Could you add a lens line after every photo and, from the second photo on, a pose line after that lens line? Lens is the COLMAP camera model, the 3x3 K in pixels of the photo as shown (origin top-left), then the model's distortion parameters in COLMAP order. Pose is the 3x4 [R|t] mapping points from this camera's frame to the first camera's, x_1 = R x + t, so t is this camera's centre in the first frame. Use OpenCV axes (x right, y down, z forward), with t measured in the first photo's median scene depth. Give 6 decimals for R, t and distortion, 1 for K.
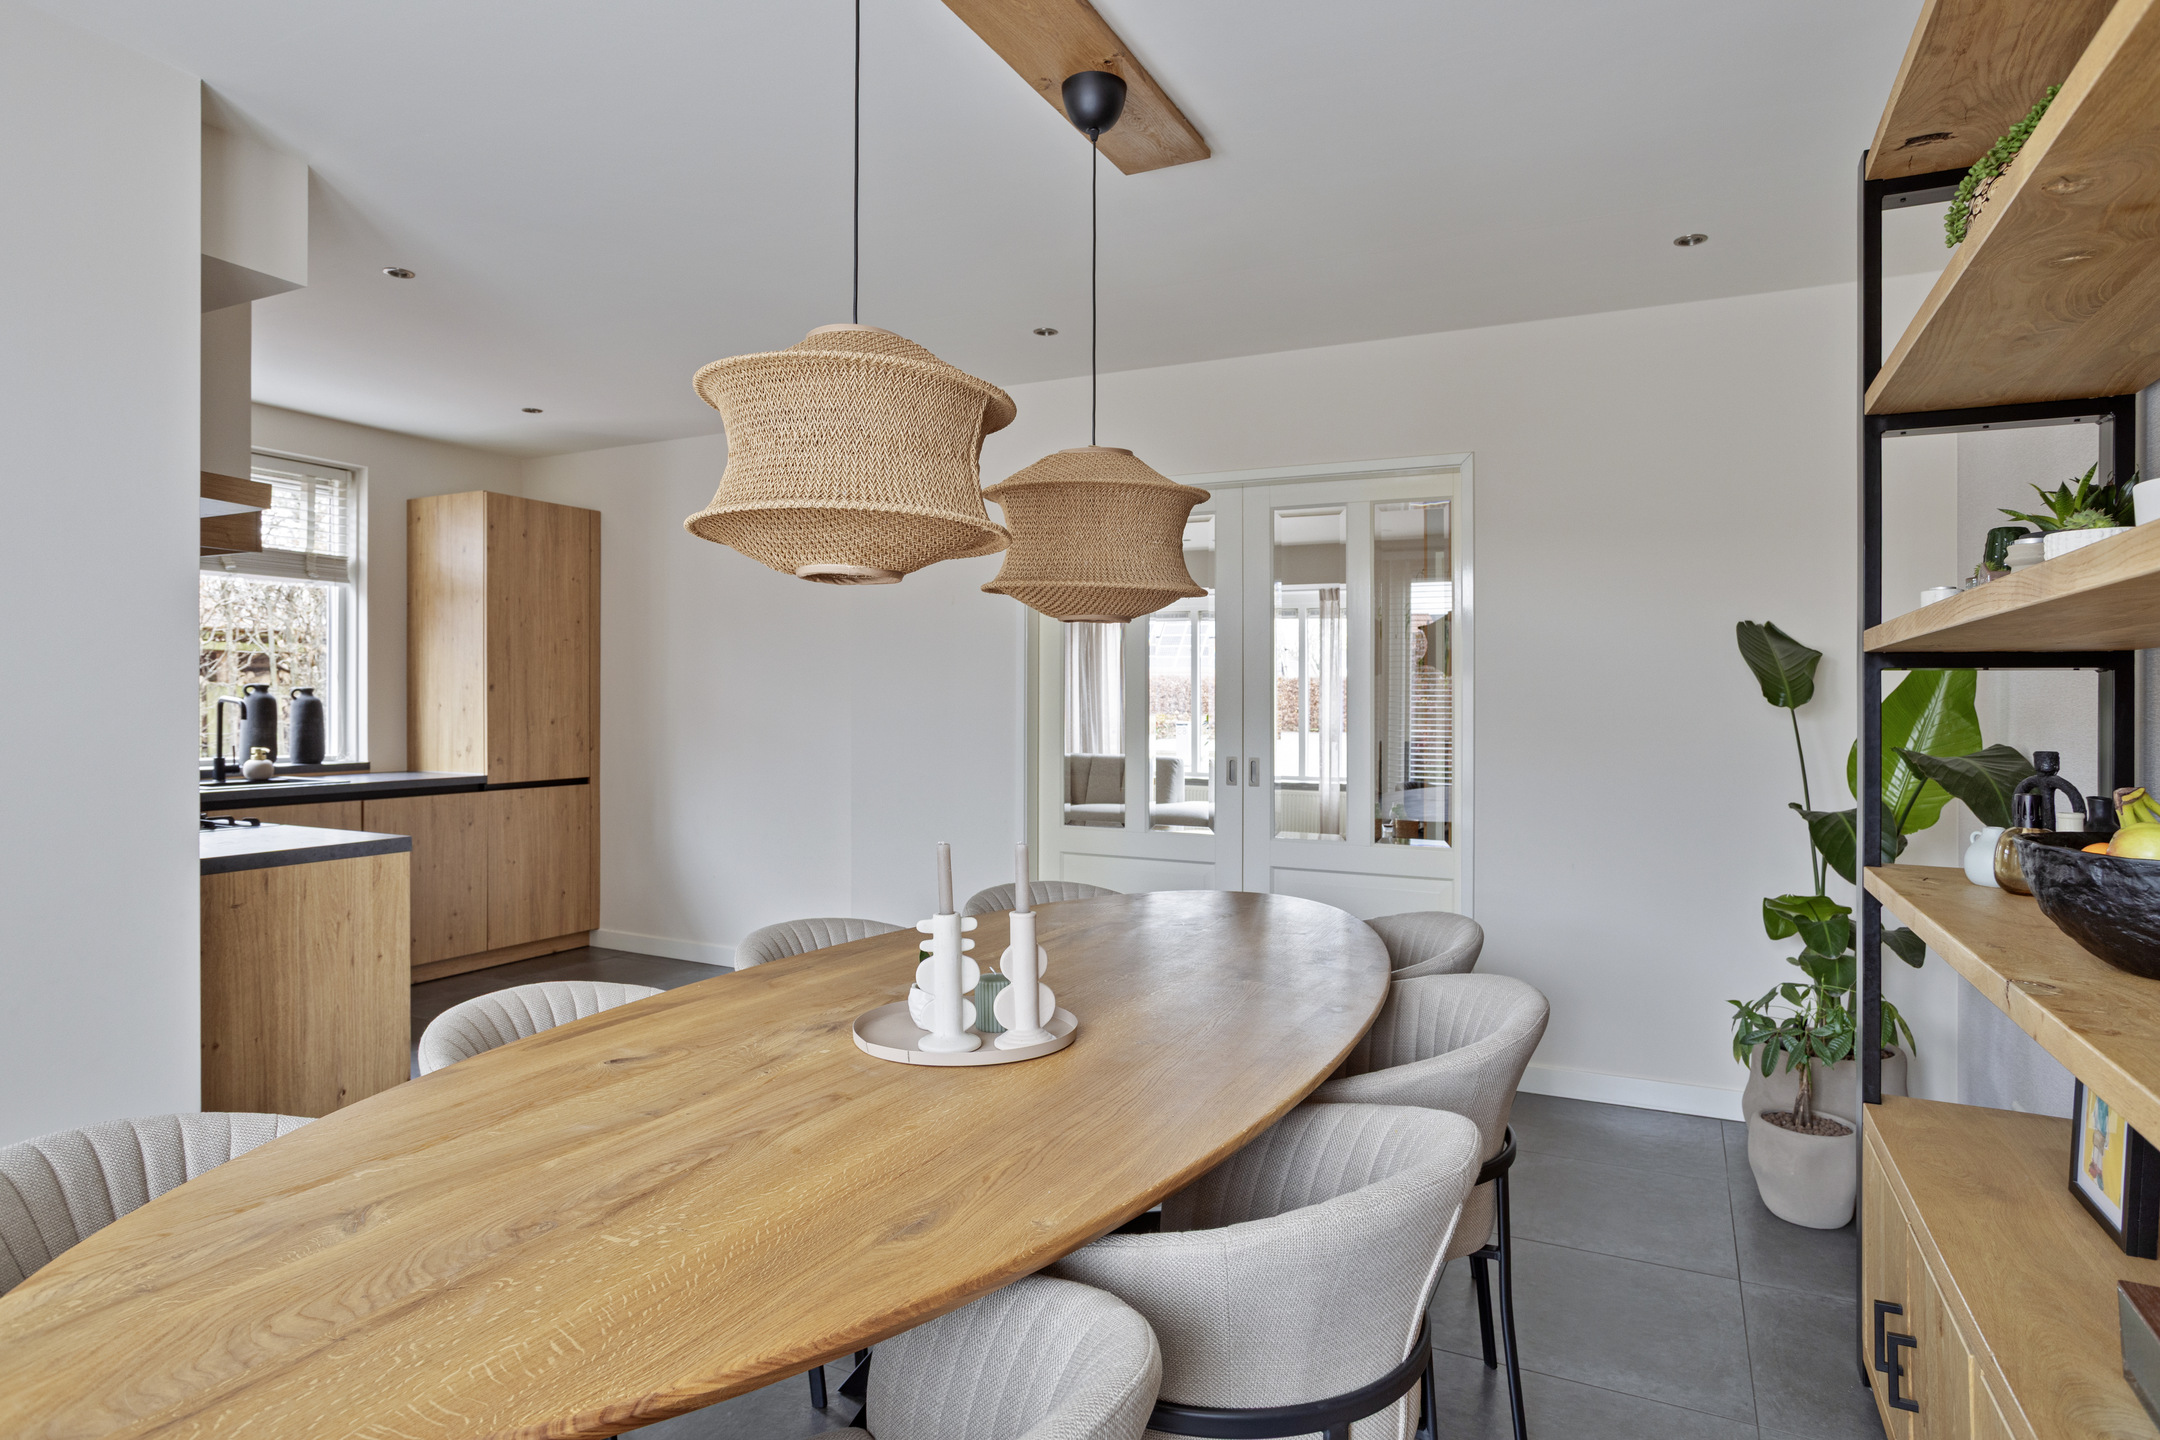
lens RADIAL K [[1215.2, 0, 1081.5], [0, 1215.2, 713.0], [0, 0, 1]] dist [-0.018366, 0.001924]
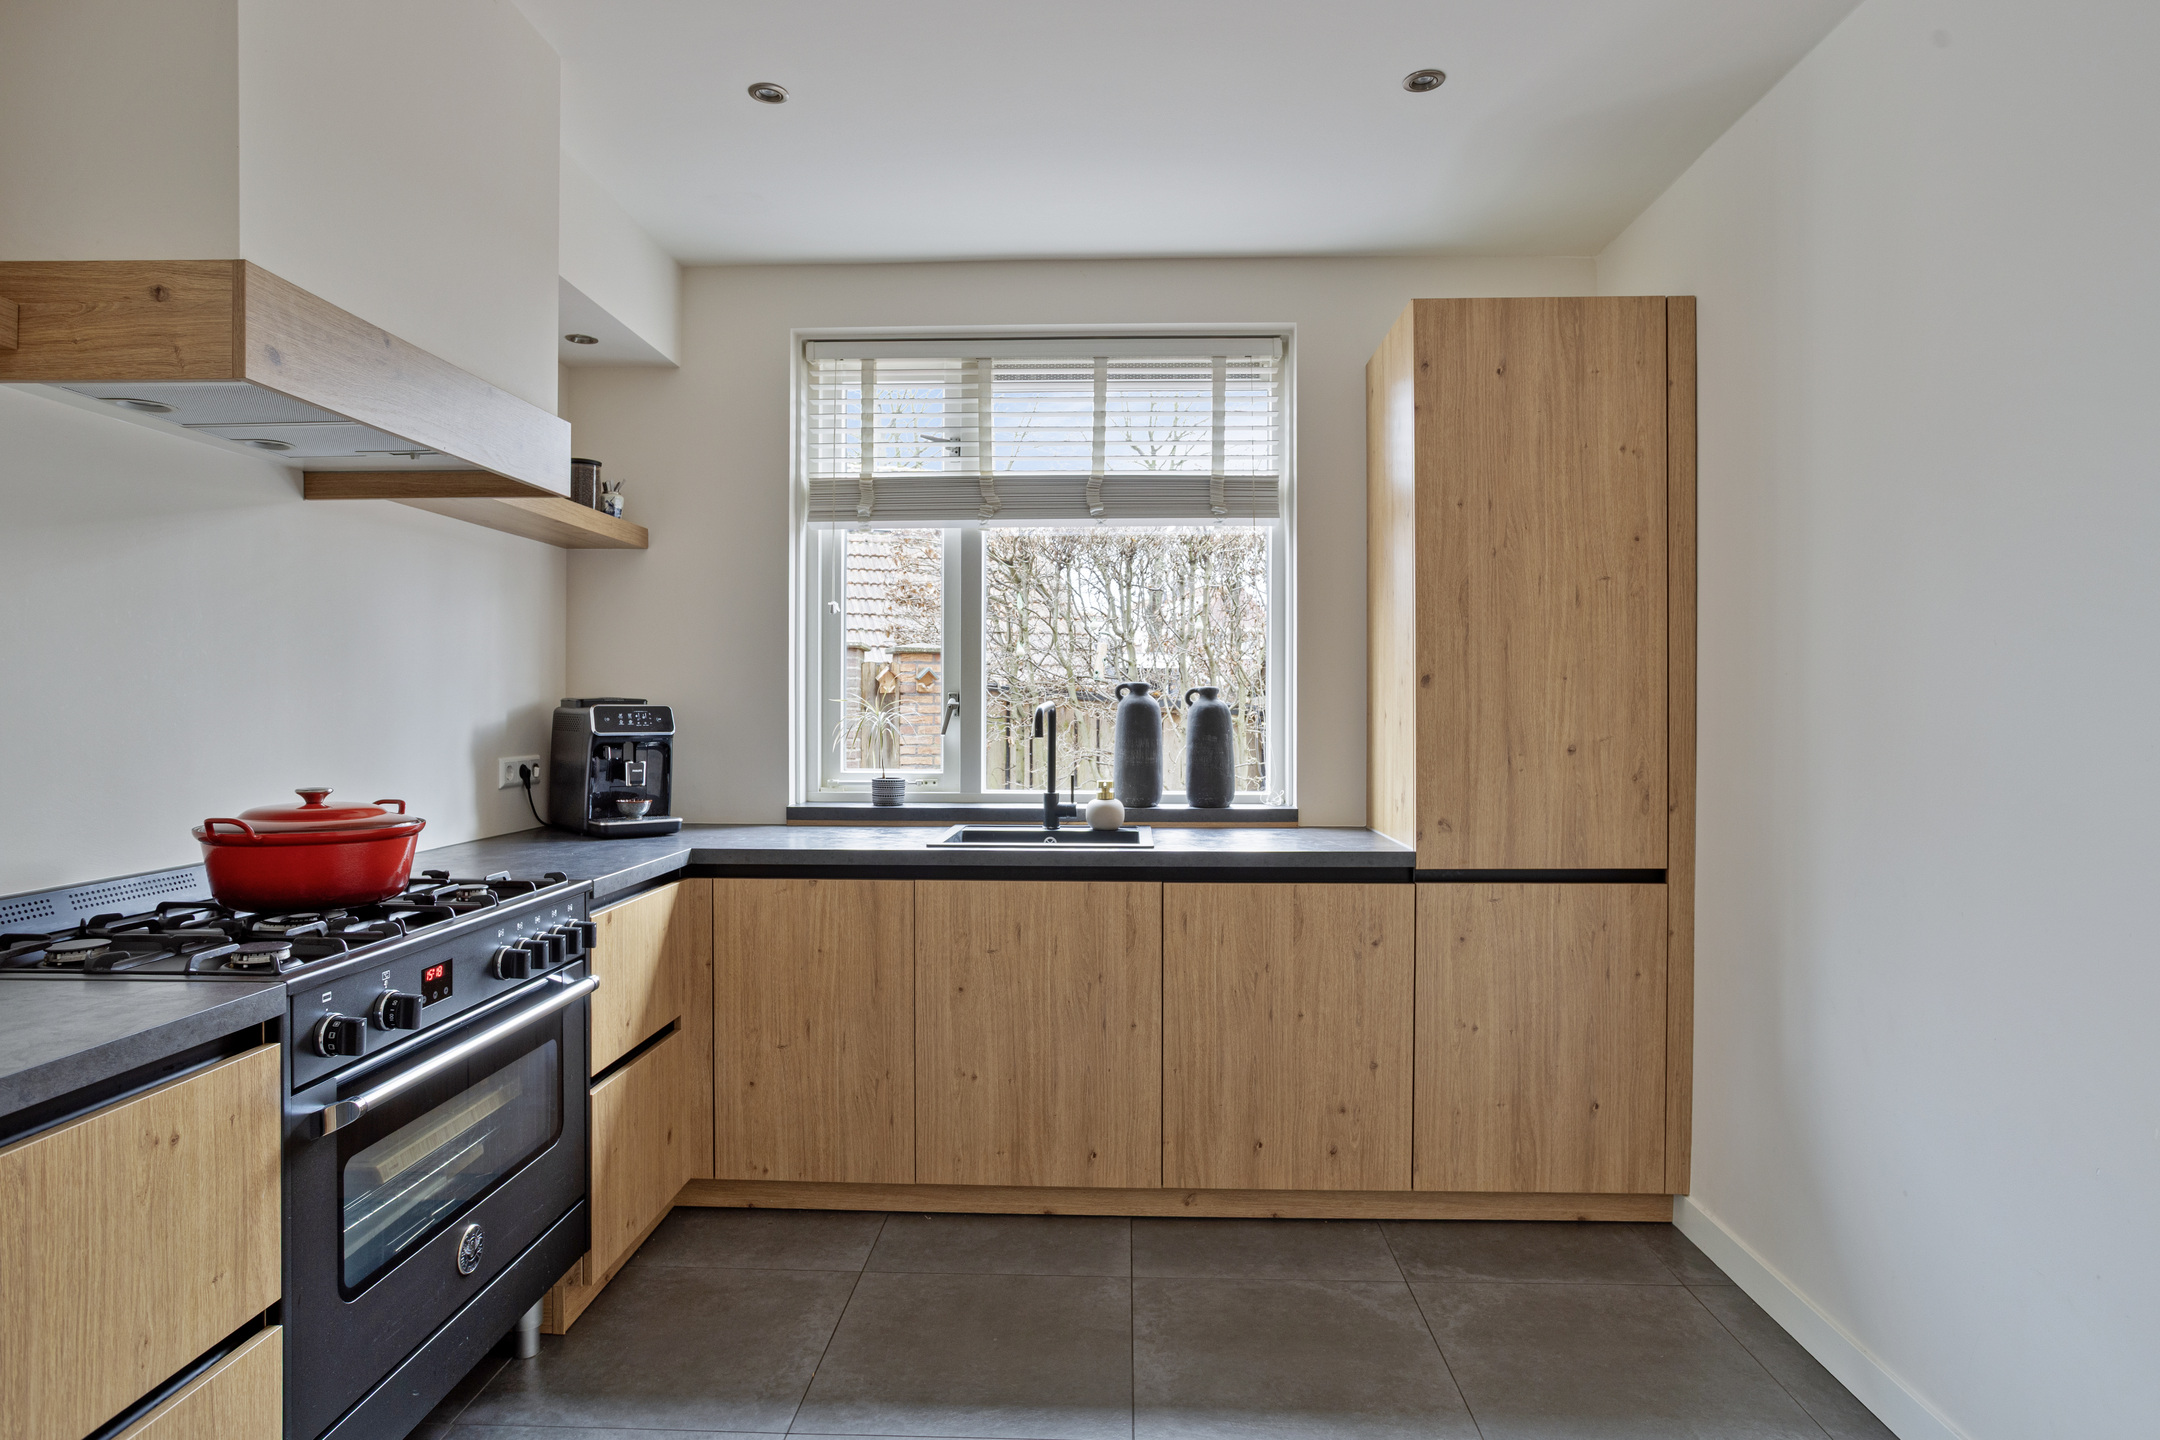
lens RADIAL K [[1215.2, 0, 1087.2], [0, 1215.2, 719.5], [0, 0, 1]] dist [-0.018366, 0.001924]
pose [[0.410314, 0.003719, -0.911937, -0.078344], [-0.007475, 0.999972, 0.000715, -0.003790], [0.911914, 0.006523, 0.410331, 0.651609]]
